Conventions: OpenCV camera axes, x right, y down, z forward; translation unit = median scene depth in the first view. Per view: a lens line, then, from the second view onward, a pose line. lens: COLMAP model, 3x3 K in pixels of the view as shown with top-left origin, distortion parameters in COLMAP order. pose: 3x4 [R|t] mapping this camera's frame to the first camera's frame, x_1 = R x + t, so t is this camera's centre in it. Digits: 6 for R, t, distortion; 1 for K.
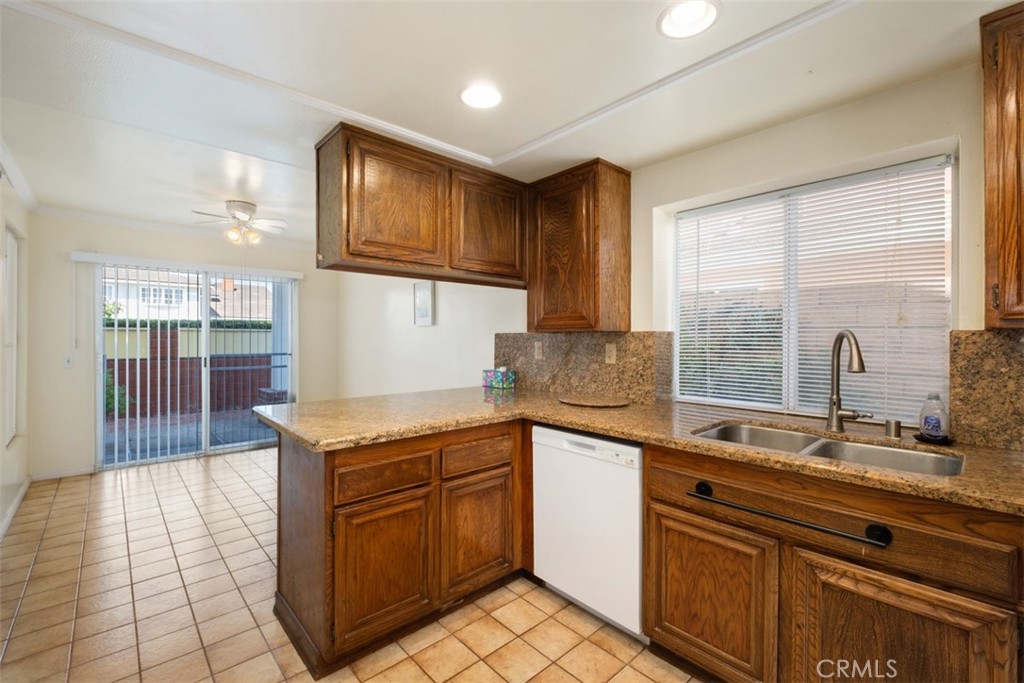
lens RADIAL K [[441.8, 0, 509.2], [0, 441.8, 340.7], [0, 0, 1]] dist [0.001099, -0.003113]
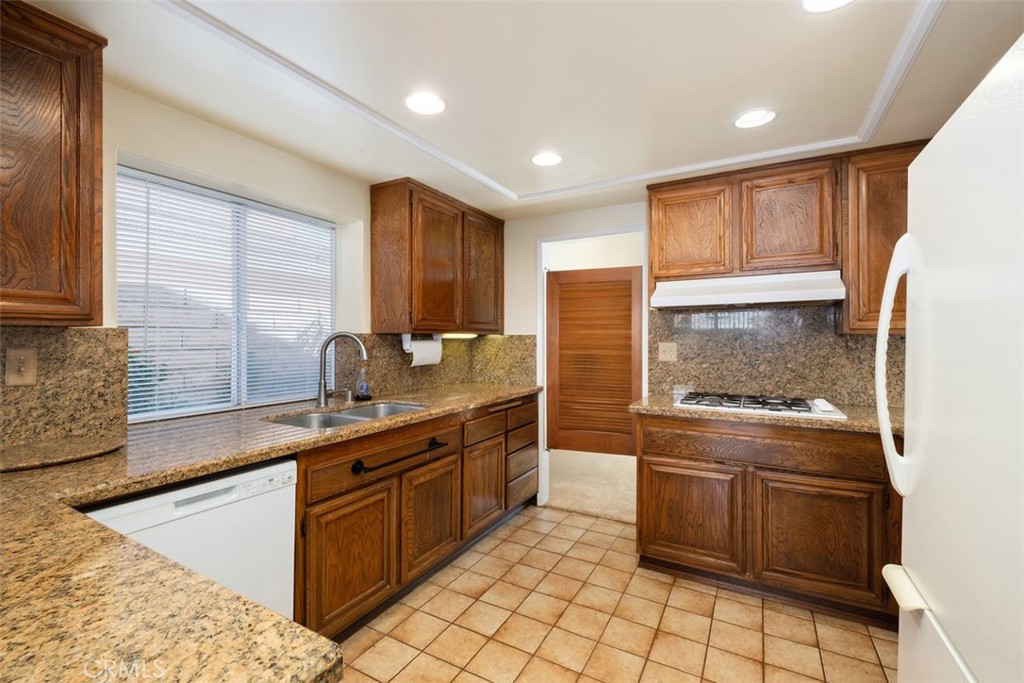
lens RADIAL K [[441.8, 0, 509.2], [0, 441.8, 340.7], [0, 0, 1]] dist [0.001099, -0.003113]
pose [[-0.313697, -0.009478, 0.949476, -0.503812], [0.004645, 0.999923, 0.011516, -0.006763], [-0.949512, 0.008023, -0.313629, 0.620569]]
